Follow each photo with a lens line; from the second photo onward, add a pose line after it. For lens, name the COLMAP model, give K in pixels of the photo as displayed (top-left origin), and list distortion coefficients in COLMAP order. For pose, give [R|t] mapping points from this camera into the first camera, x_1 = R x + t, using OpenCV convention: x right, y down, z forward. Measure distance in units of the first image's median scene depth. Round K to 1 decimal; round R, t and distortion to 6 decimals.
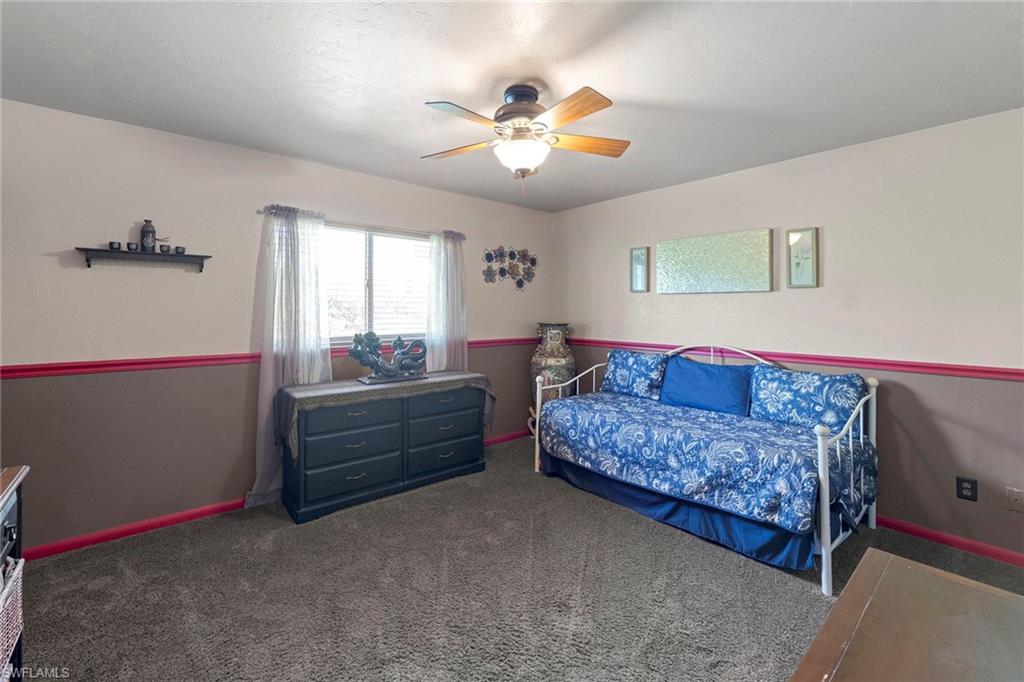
lens RADIAL K [[429.2, 0, 508.8], [0, 429.2, 303.5], [0, 0, 1]] dist [-0.010594, -0.000125]
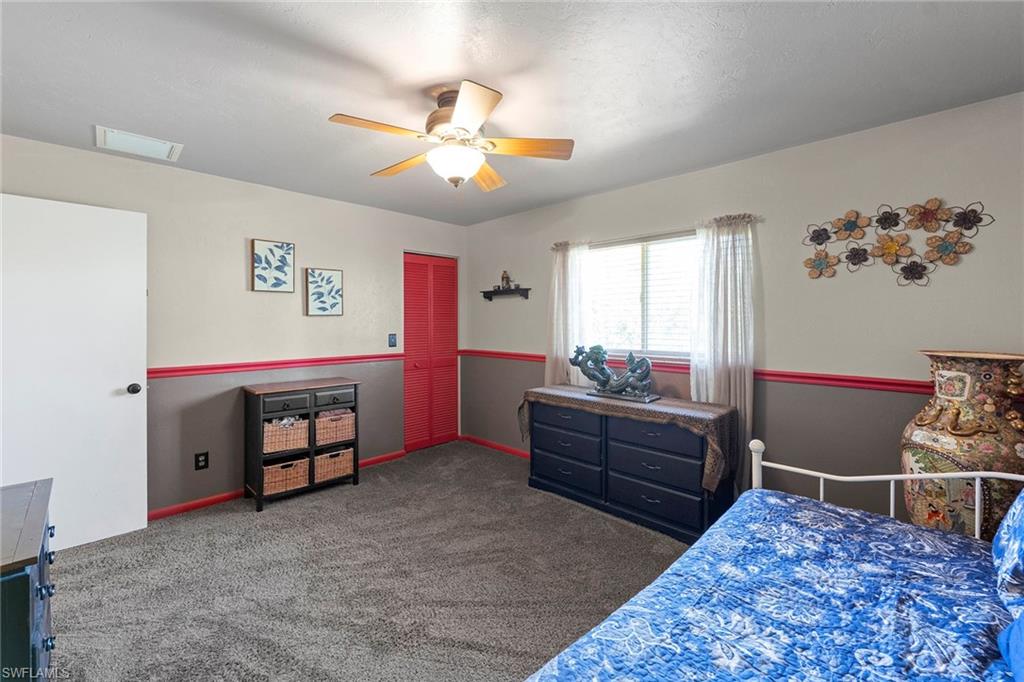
lens RADIAL K [[429.4, 0, 513.0], [0, 429.4, 319.1], [0, 0, 1]] dist [-0.006476, -0.000208]
pose [[0.082660, -0.006490, -0.996557, 0.600251], [0.017770, 0.999829, -0.005037, 0.003654], [0.996419, -0.017292, 0.082761, 0.611152]]
